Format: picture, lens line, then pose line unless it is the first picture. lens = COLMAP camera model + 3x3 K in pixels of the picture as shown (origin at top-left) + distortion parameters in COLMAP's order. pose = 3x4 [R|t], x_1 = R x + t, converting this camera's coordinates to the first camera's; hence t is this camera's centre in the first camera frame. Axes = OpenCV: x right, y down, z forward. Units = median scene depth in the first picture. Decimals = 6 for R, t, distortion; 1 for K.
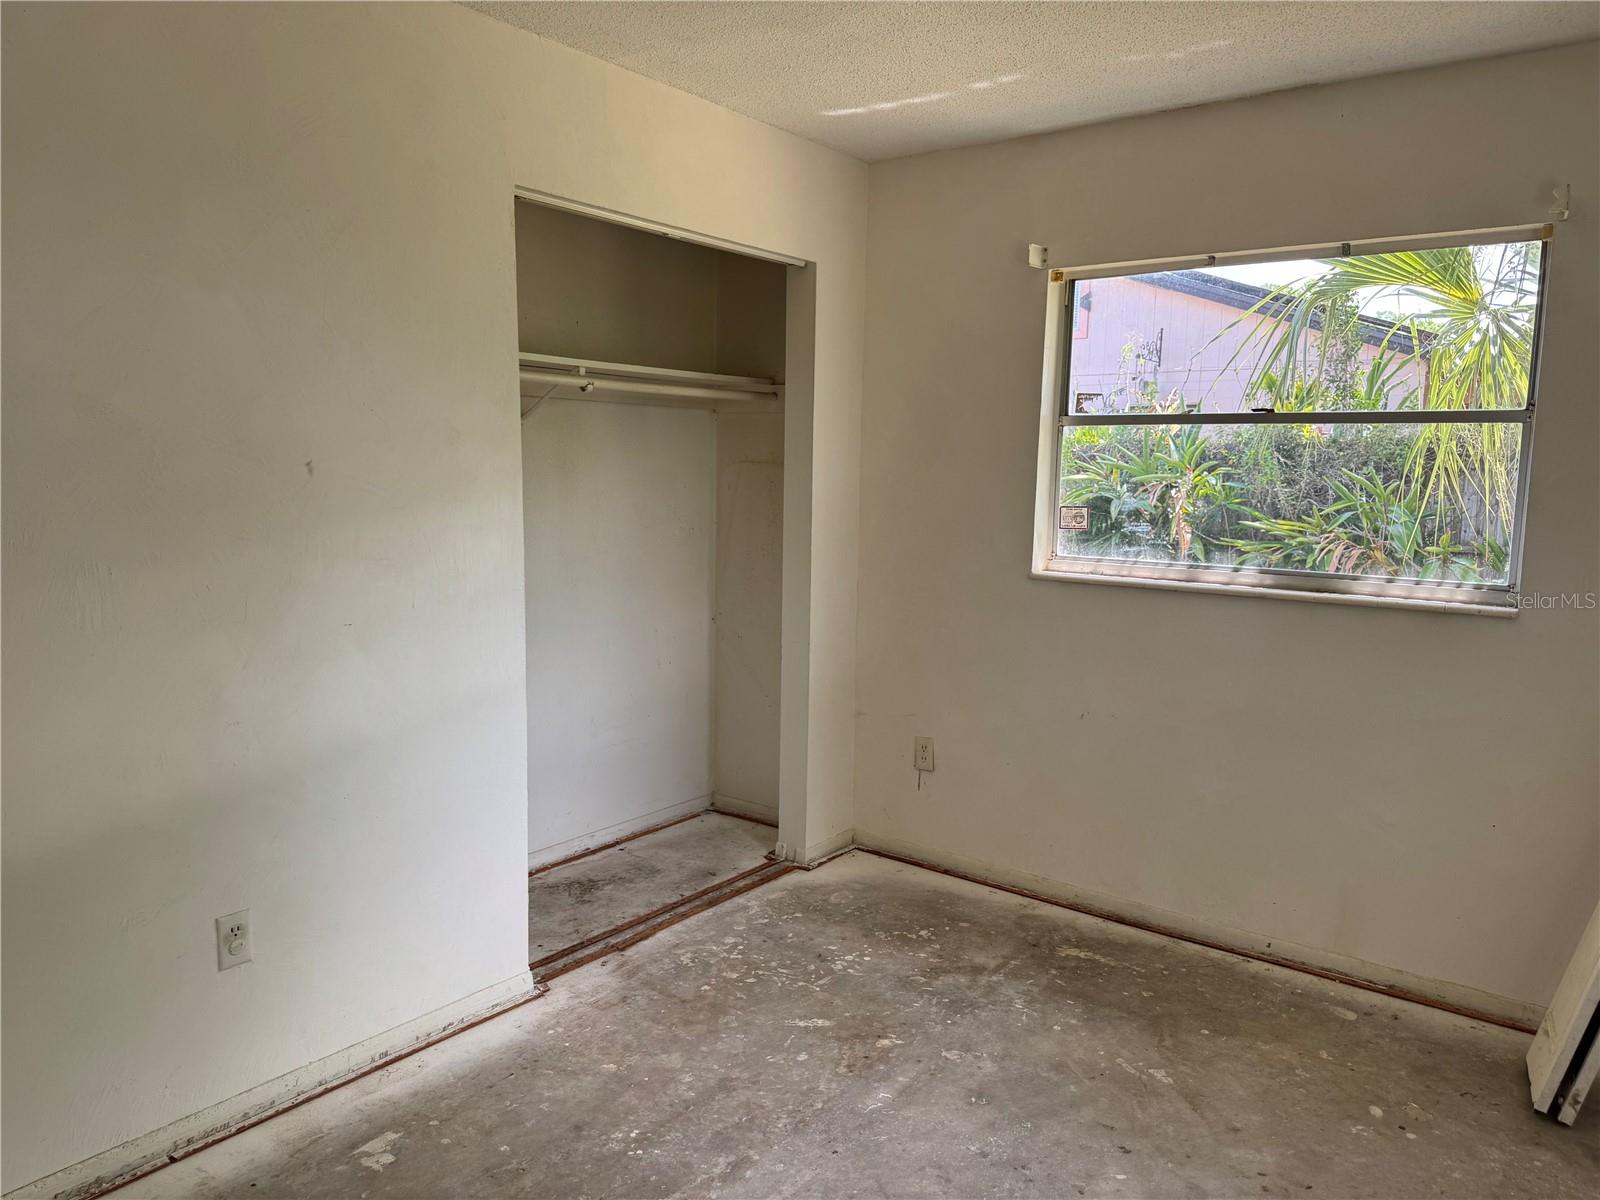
lens RADIAL K [[1134.3, 0, 797.2], [0, 1134.3, 600.0], [0, 0, 1]] dist [0.022354, -0.003006]
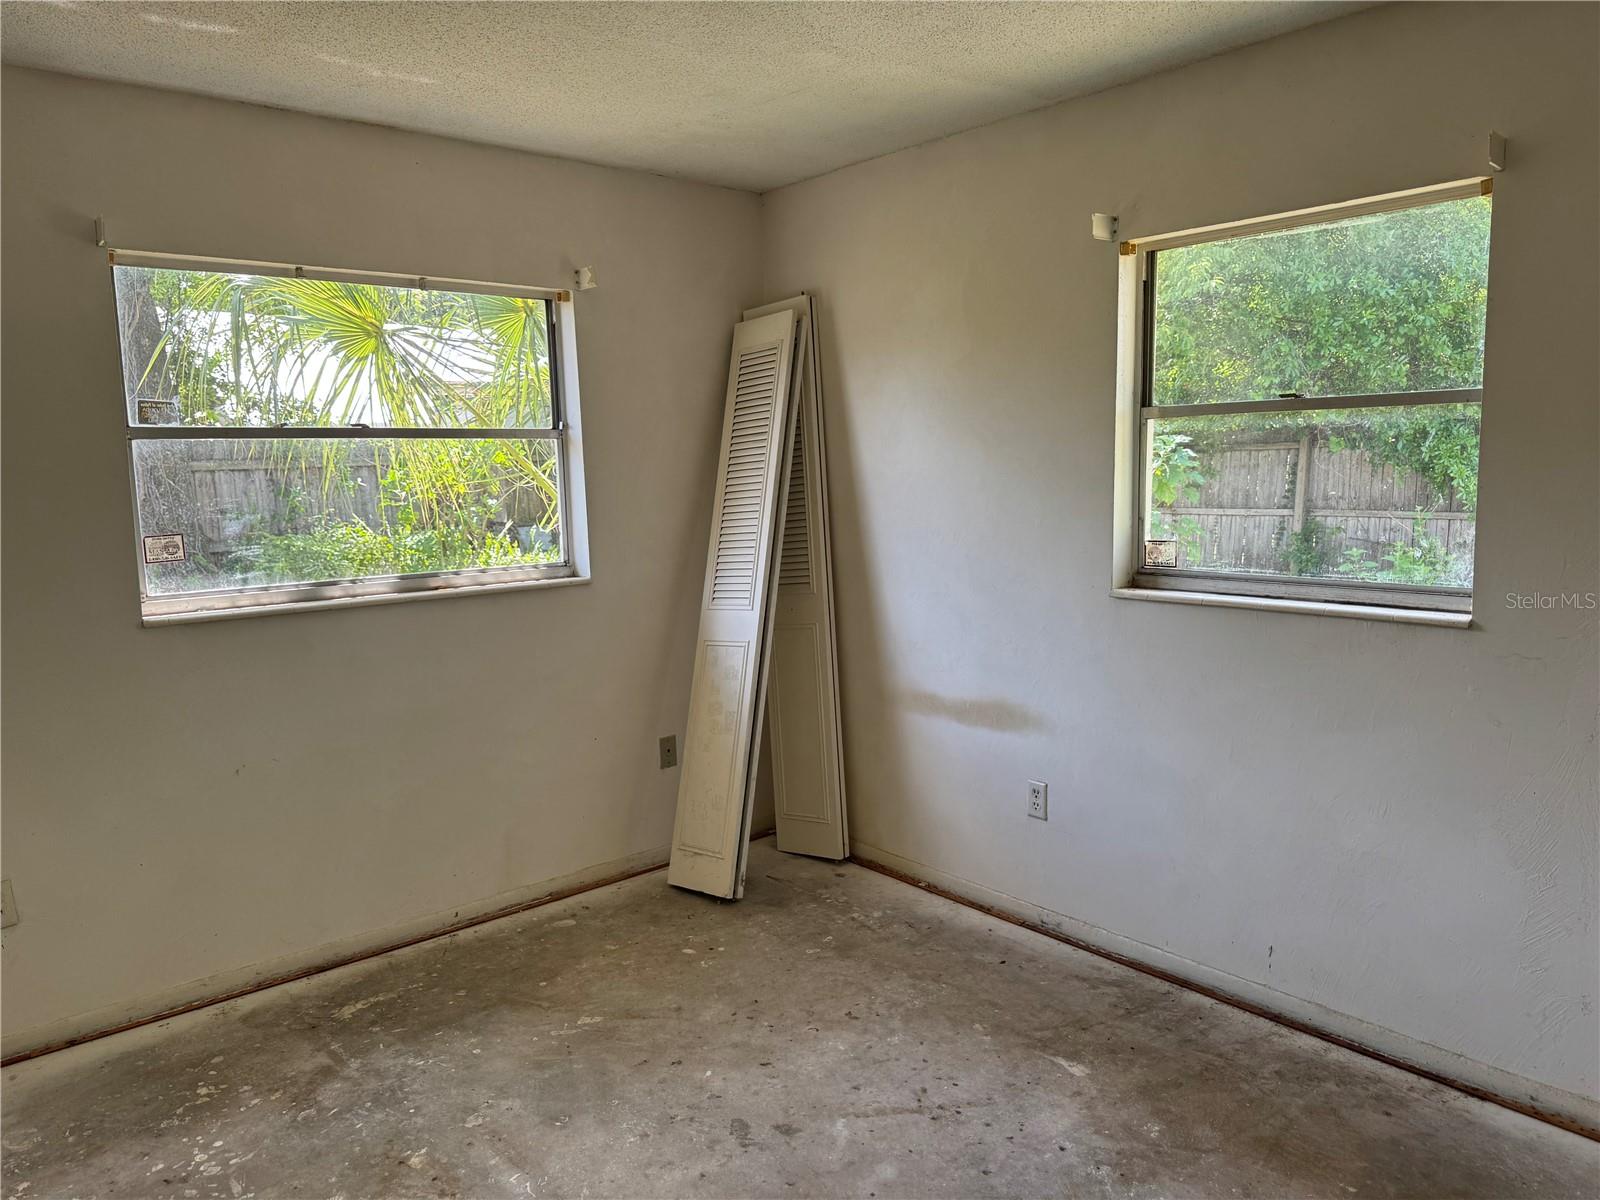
lens RADIAL K [[1134.3, 0, 797.2], [0, 1134.3, 600.0], [0, 0, 1]] dist [0.022354, -0.003006]
pose [[0.204319, -0.138536, 0.969052, -0.554339], [0.147954, 0.982933, 0.109325, -0.066943], [-0.967659, 0.121038, 0.221329, 0.420509]]
